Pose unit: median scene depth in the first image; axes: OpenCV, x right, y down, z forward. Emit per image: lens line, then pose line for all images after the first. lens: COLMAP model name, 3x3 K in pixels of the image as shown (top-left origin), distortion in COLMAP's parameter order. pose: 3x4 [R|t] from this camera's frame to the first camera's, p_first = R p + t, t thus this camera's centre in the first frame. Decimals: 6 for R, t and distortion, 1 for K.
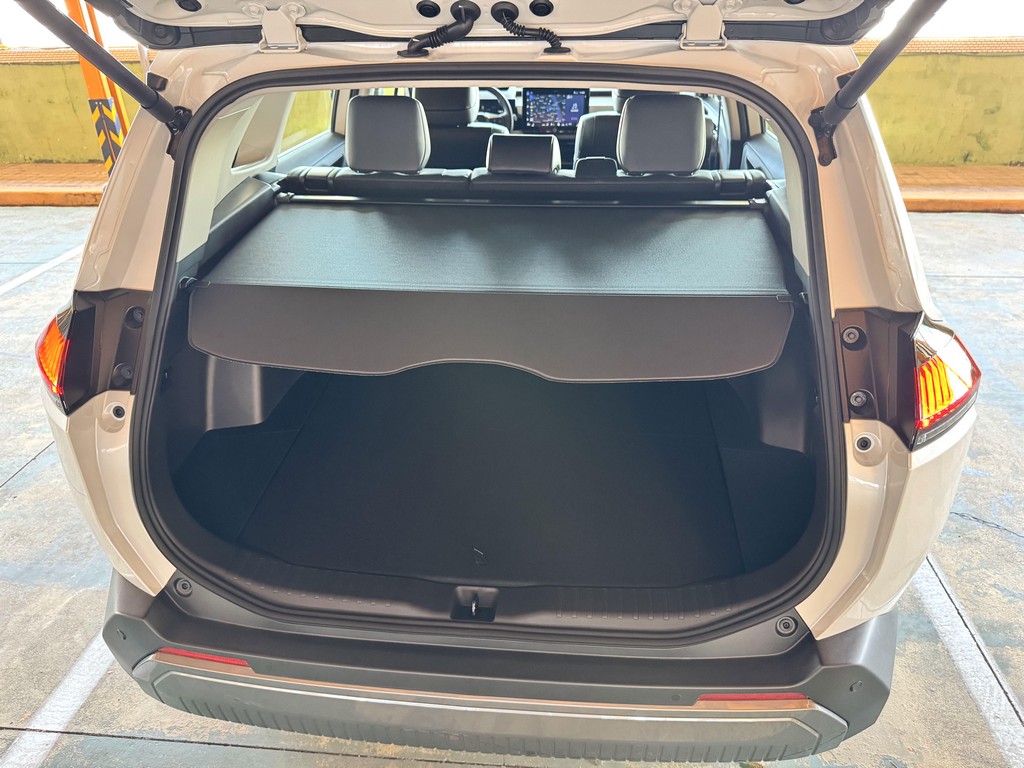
lens RADIAL K [[751.3, 0, 512.0], [0, 751.3, 384.0], [0, 0, 1]] dist [-0.003576, -0.003614]
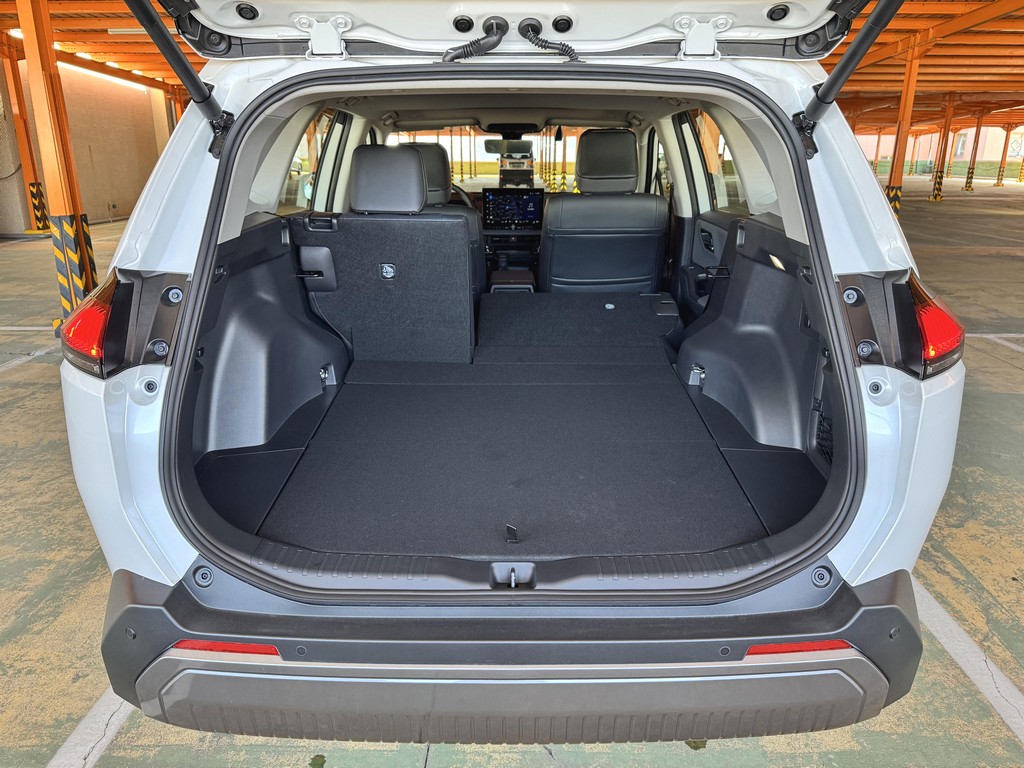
lens RADIAL K [[764.5, 0, 512.0], [0, 764.5, 384.0], [0, 0, 1]] dist [0.000090, -0.002009]
pose [[0.994721, -0.015029, 0.101507, -0.156574], [0.035053, 0.979477, -0.198483, 0.257542], [-0.096441, 0.200994, 0.974834, -0.029861]]
